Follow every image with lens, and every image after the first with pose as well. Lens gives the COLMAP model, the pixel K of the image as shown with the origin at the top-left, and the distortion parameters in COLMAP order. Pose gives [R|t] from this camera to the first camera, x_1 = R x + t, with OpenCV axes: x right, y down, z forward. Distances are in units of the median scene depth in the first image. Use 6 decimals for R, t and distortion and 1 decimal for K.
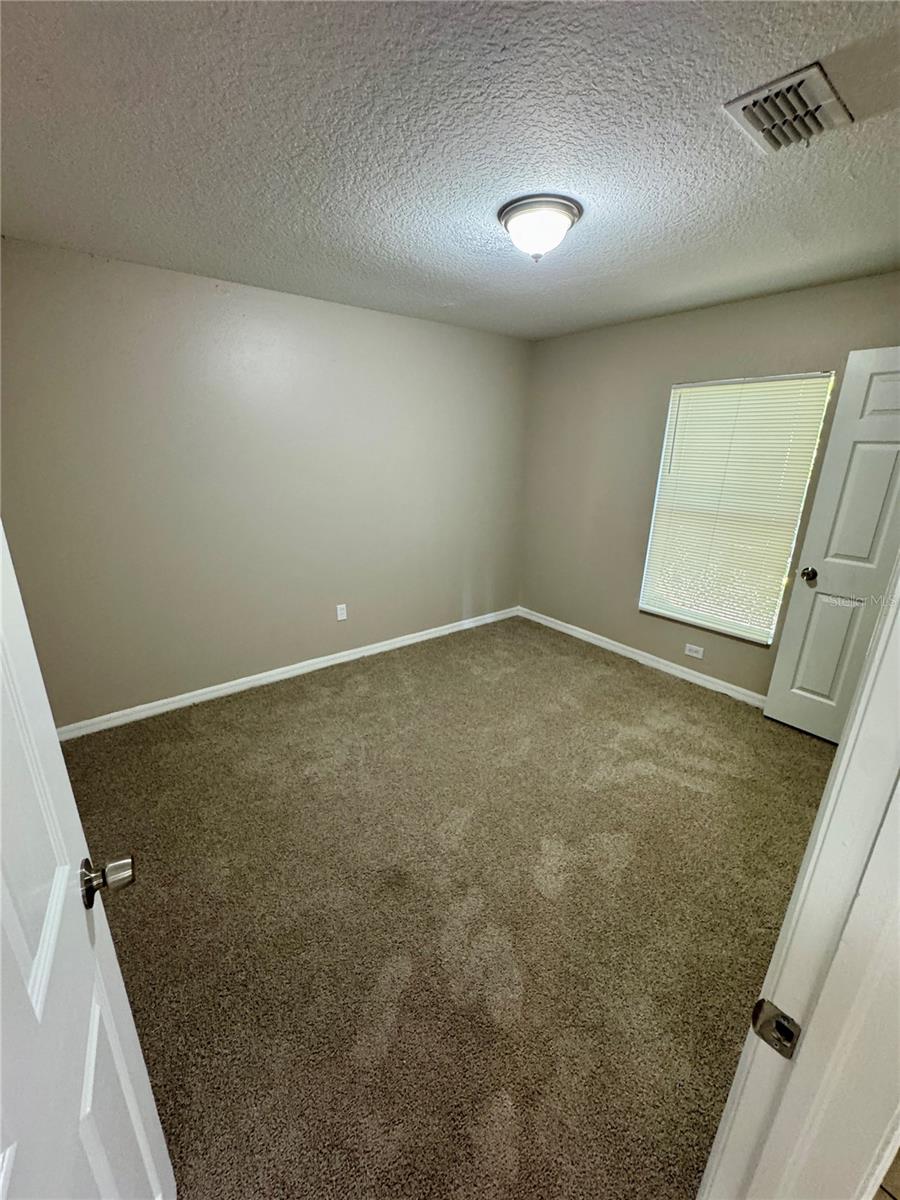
lens RADIAL K [[480.3, 0, 461.8], [0, 480.3, 599.6], [0, 0, 1]] dist [-0.003582, 0.001168]
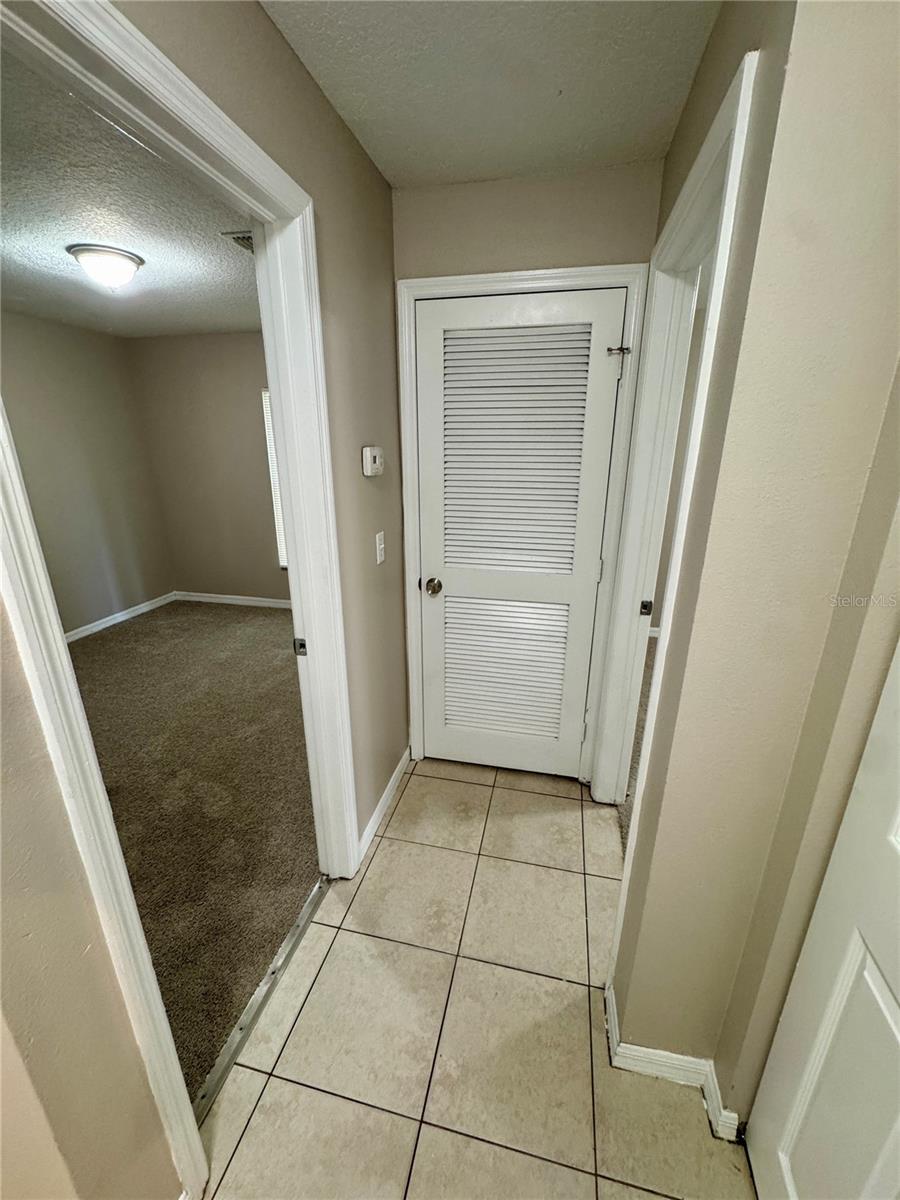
lens RADIAL K [[480.3, 0, 450.5], [0, 480.3, 604.5], [0, 0, 1]] dist [-0.003582, 0.001168]
pose [[0.784647, -0.216794, 0.580801, -0.031832], [0.203034, 0.975058, 0.089663, 0.093732], [-0.585753, 0.047568, 0.809092, -0.269423]]
